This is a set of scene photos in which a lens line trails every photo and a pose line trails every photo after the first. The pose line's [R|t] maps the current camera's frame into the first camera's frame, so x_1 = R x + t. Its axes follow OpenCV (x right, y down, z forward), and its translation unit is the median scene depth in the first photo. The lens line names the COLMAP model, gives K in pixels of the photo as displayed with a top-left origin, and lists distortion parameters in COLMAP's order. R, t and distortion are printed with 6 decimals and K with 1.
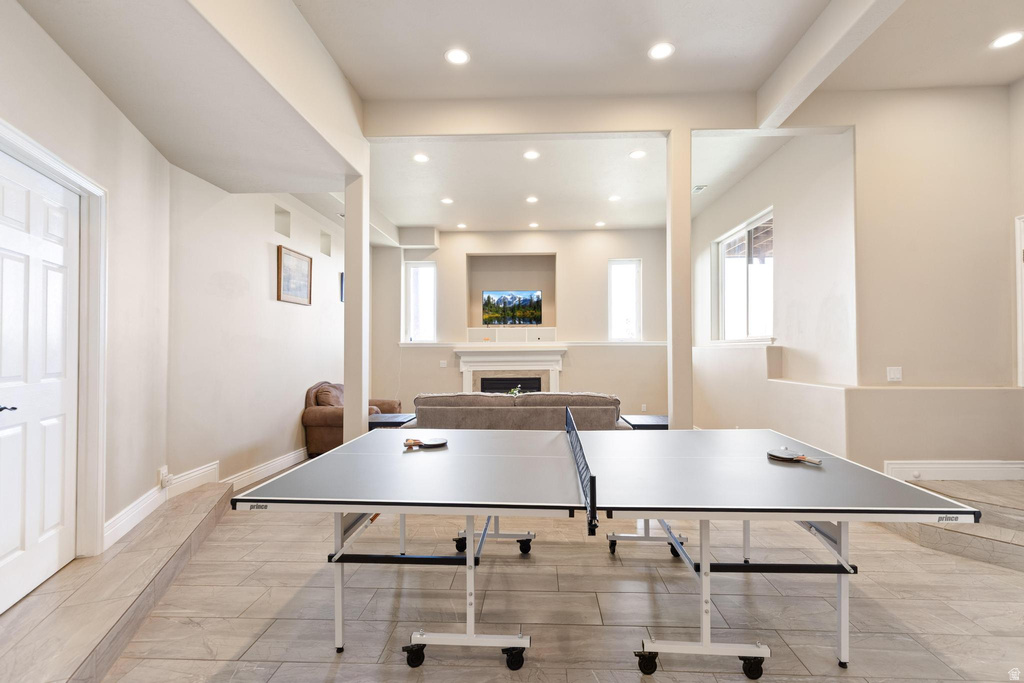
lens RADIAL K [[459.5, 0, 515.7], [0, 459.5, 344.7], [0, 0, 1]] dist [0.001597, -0.000015]
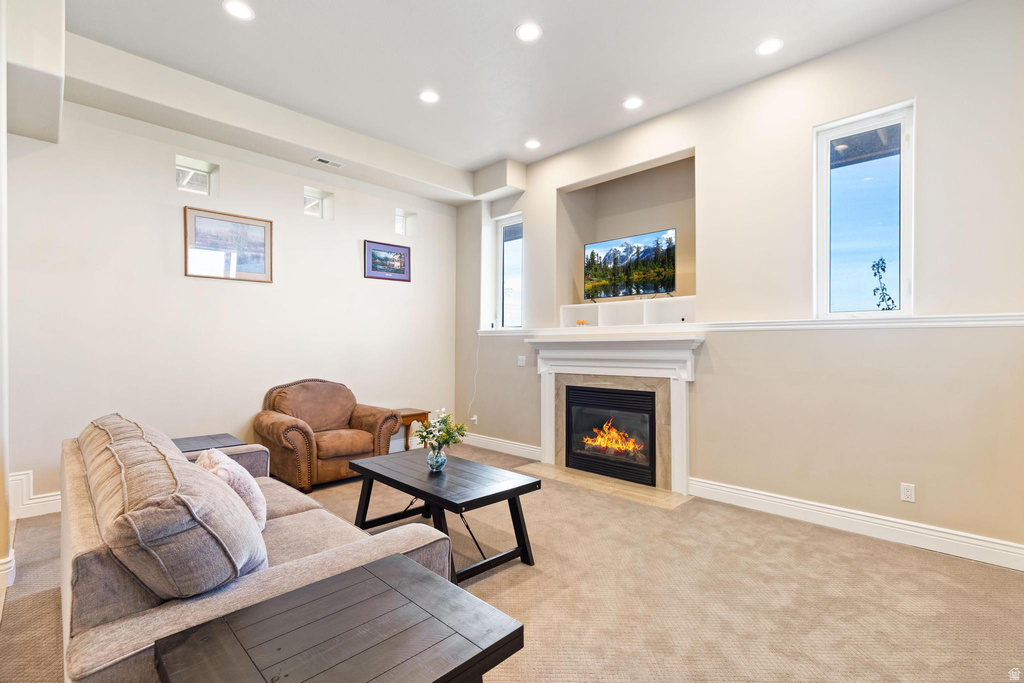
lens RADIAL K [[459.5, 0, 521.0], [0, 459.5, 345.9], [0, 0, 1]] dist [0.001597, -0.000015]
pose [[0.753487, 0.006161, -0.657434, 0.272104], [0.005172, 0.999870, 0.015298, 0.008996], [0.657442, -0.014927, 0.753357, 0.479179]]
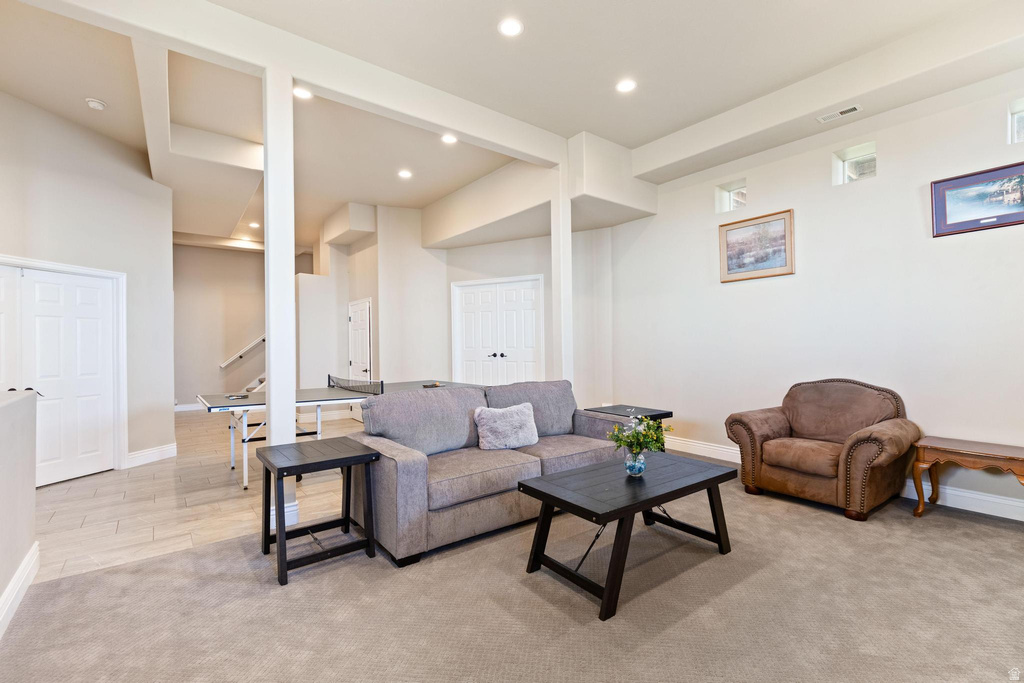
lens RADIAL K [[459.5, 0, 519.7], [0, 459.5, 340.6], [0, 0, 1]] dist [0.001597, -0.000015]
pose [[-0.745238, 0.000184, -0.666798, 0.266005], [0.017835, 0.999648, -0.019658, 0.021042], [0.666560, -0.026543, -0.744979, 0.880267]]
